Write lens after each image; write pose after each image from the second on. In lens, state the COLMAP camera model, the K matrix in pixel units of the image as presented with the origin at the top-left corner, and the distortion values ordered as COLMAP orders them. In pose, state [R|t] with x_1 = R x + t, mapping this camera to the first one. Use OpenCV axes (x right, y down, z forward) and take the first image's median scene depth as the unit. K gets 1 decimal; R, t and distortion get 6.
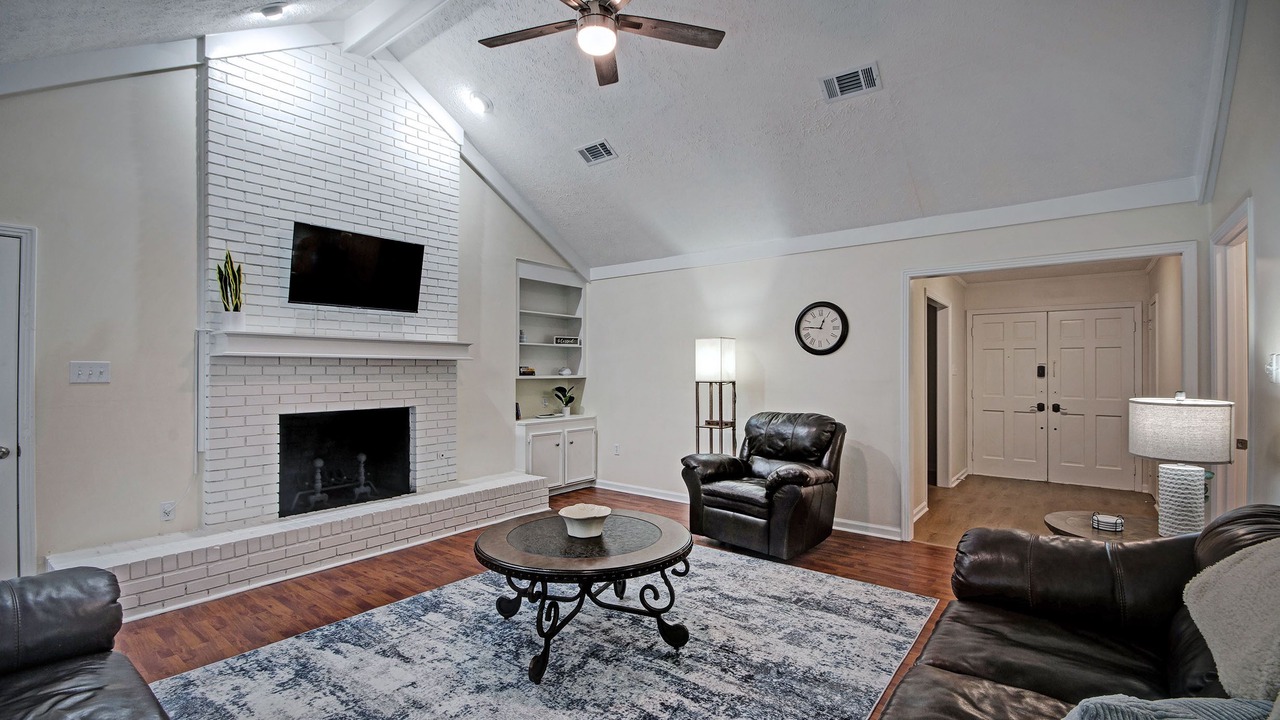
lens RADIAL K [[557.6, 0, 629.2], [0, 557.6, 359.4], [0, 0, 1]] dist [0.000269, 0.000538]
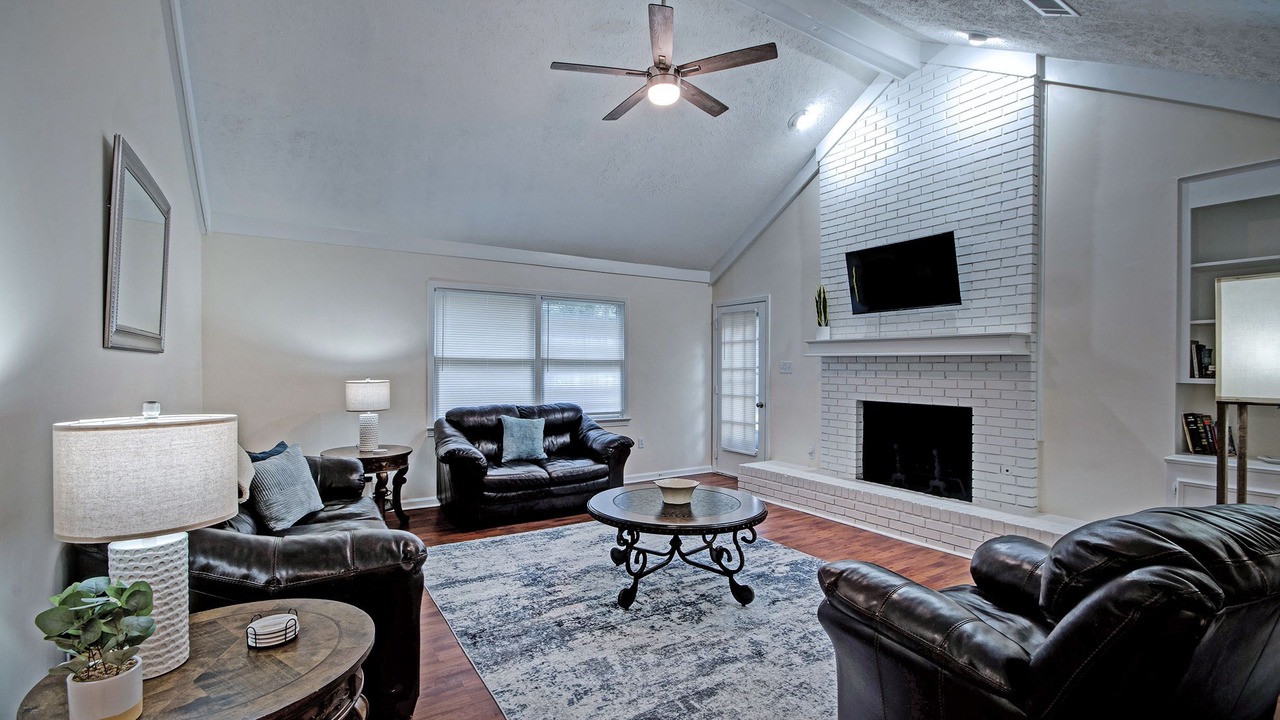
lens RADIAL K [[557.6, 0, 638.4], [0, 557.6, 360.9], [0, 0, 1]] dist [0.000269, 0.000538]
pose [[-0.321362, -0.007765, -0.946925, 0.948894], [0.012964, 0.999837, -0.012598, 0.019819], [0.946868, -0.016324, -0.321208, 1.141741]]
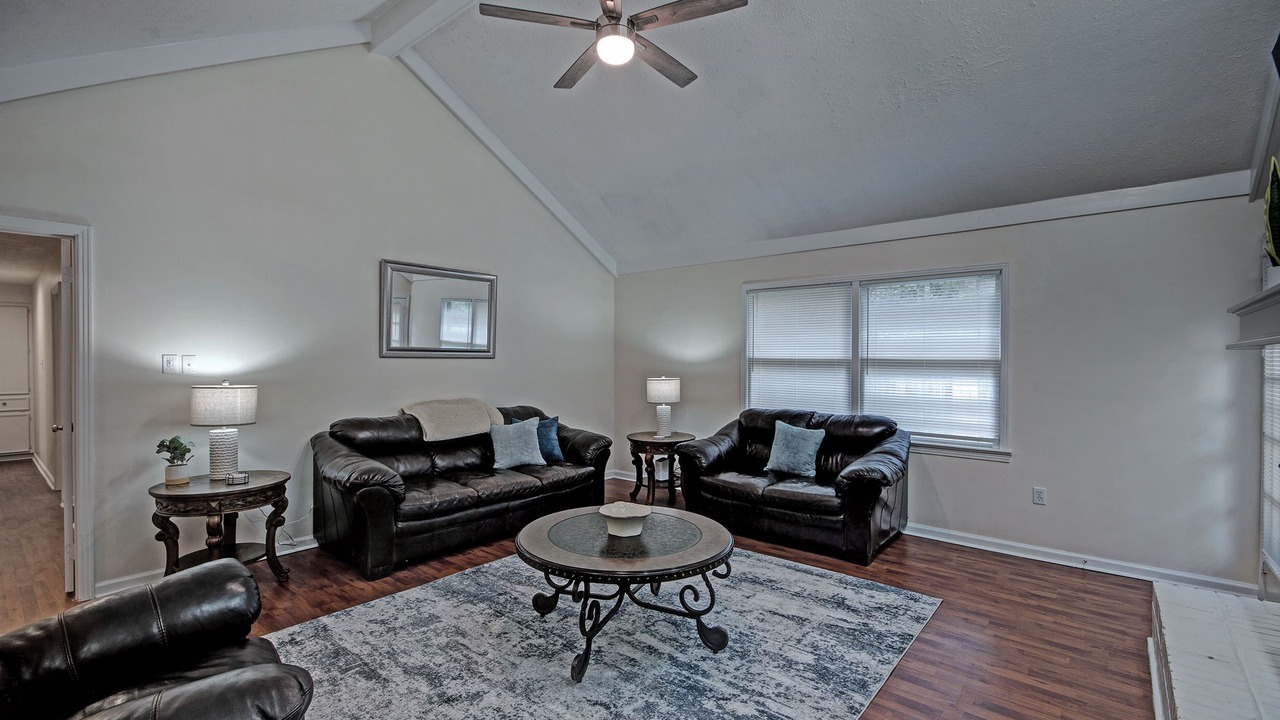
lens RADIAL K [[557.6, 0, 647.7], [0, 557.6, 368.9], [0, 0, 1]] dist [0.000269, 0.000538]
pose [[-0.999974, -0.005167, 0.004968, -0.105635], [-0.005174, 0.999986, -0.001436, 0.017481], [-0.004960, -0.001462, -0.999987, 1.732715]]
